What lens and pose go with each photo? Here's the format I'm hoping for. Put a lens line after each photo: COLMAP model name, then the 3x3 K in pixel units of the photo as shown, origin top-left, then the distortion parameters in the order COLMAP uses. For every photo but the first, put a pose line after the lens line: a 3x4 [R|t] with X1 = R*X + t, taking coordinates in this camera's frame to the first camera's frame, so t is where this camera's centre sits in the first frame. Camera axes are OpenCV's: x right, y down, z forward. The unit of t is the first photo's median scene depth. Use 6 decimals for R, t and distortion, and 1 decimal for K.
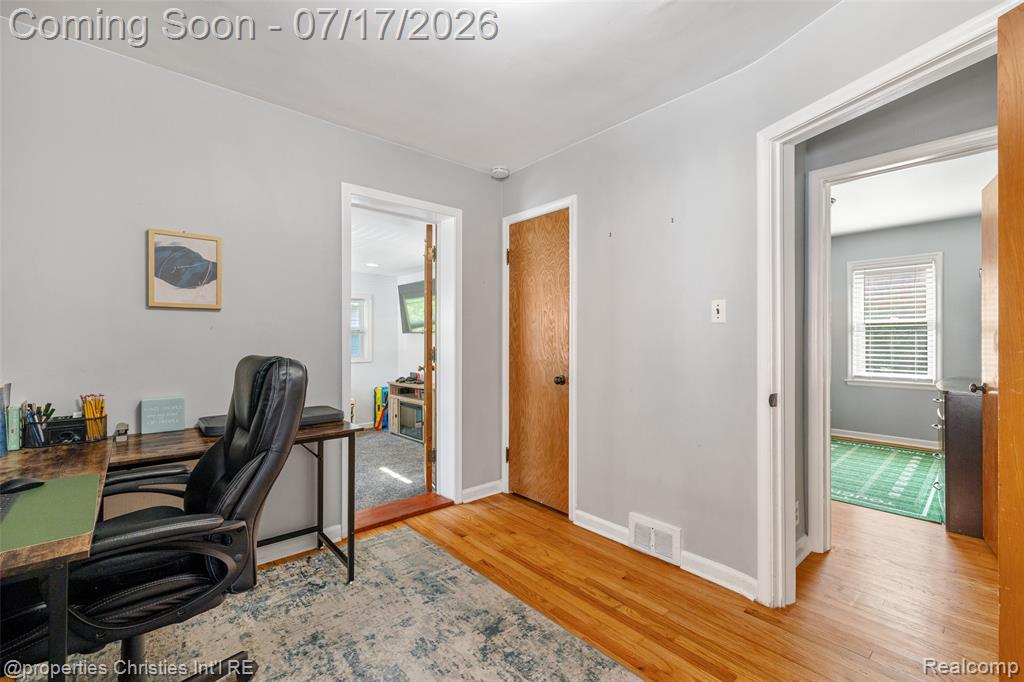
lens RADIAL K [[436.9, 0, 512.4], [0, 436.9, 338.8], [0, 0, 1]] dist [-0.000236, 0.000224]
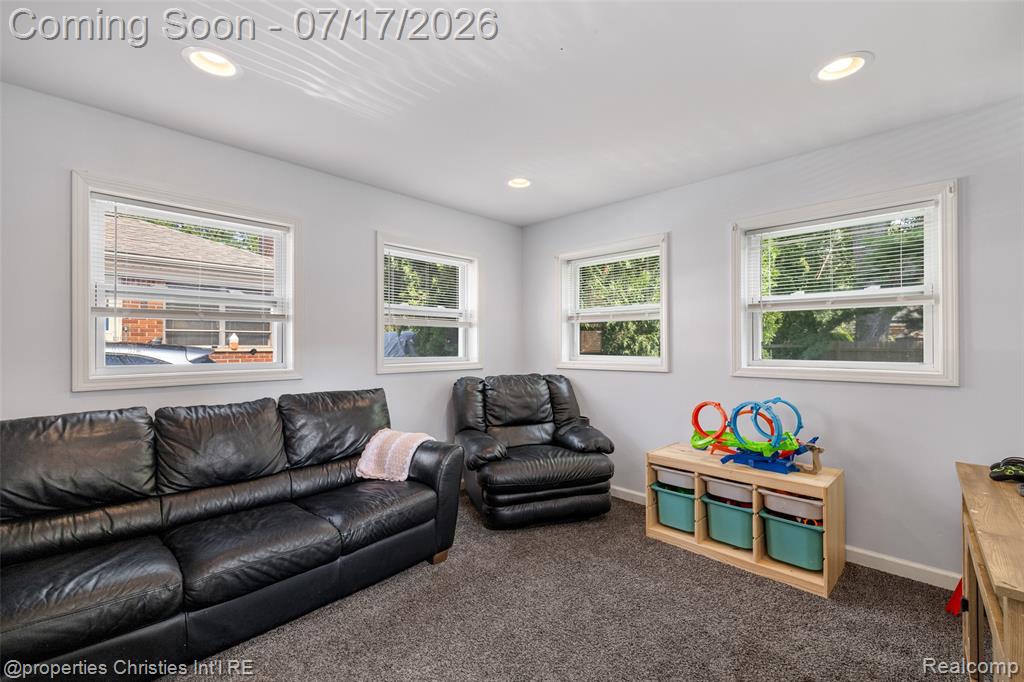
lens RADIAL K [[436.9, 0, 512.4], [0, 436.9, 338.8], [0, 0, 1]] dist [-0.000236, 0.000224]
pose [[0.075045, -0.004502, -0.997170, -0.060958], [0.005384, 0.999977, -0.004110, 0.043749], [0.997166, -0.005060, 0.075068, 1.611336]]
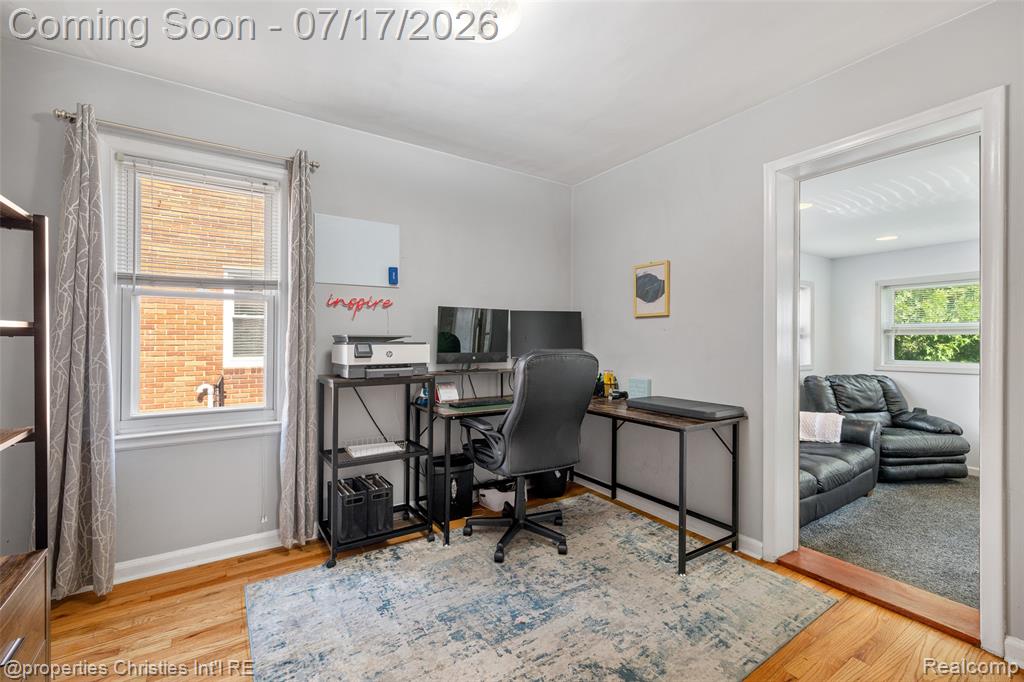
lens RADIAL K [[436.9, 0, 512.4], [0, 436.9, 338.8], [0, 0, 1]] dist [-0.000236, 0.000224]
pose [[-0.140238, 0.000503, -0.990118, 0.561200], [0.000353, 1.000000, 0.000458, 0.000706], [0.990118, -0.000286, -0.140238, 0.596071]]
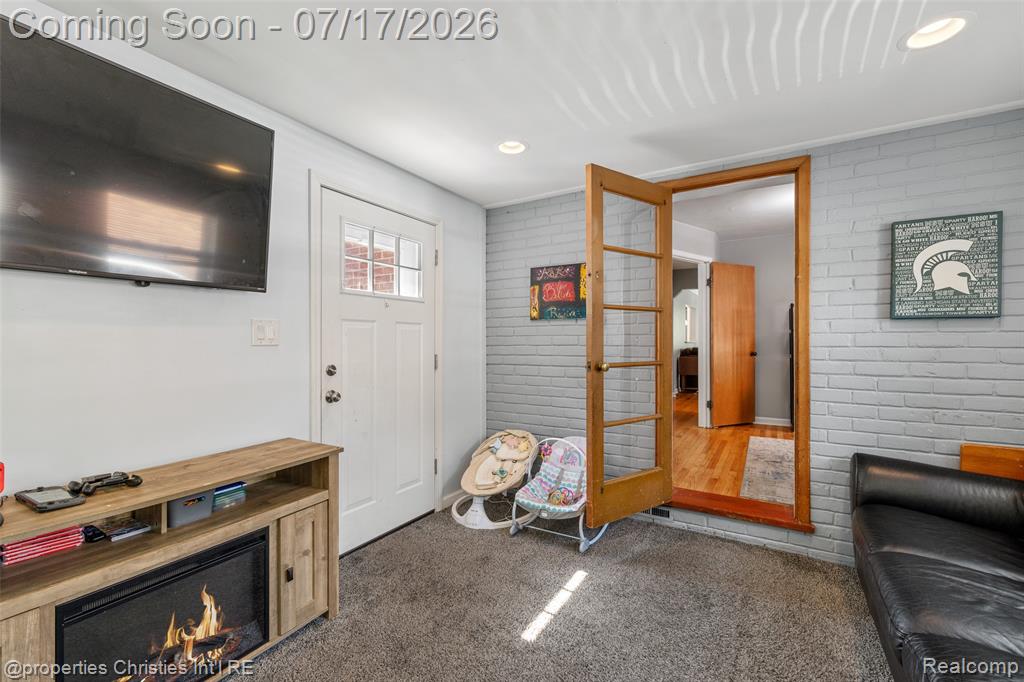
lens RADIAL K [[436.9, 0, 512.4], [0, 436.9, 338.8], [0, 0, 1]] dist [-0.000236, 0.000224]
pose [[-0.301835, 0.002441, 0.953357, -1.150987], [-0.003092, 0.999989, -0.003539, 0.045098], [-0.953355, -0.004016, -0.301824, 1.943250]]
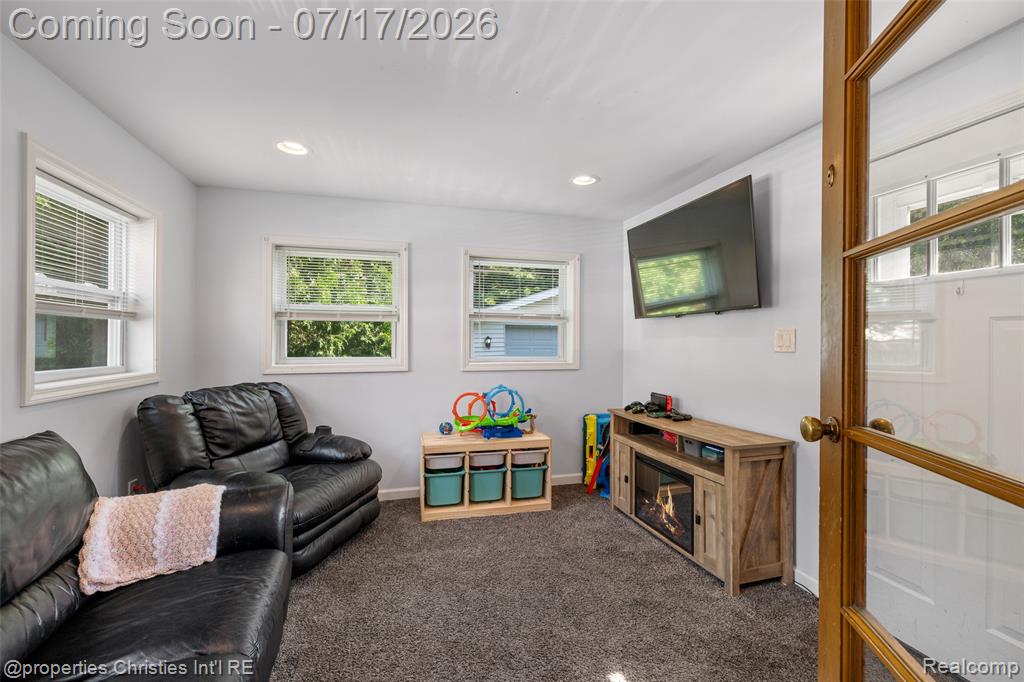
lens RADIAL K [[436.9, 0, 512.4], [0, 436.9, 338.8], [0, 0, 1]] dist [-0.000236, 0.000224]
pose [[0.901217, 0.007166, -0.433310, -0.374620], [-0.008059, 0.999967, -0.000225, 0.033769], [0.433294, 0.003695, 0.901245, 1.087714]]
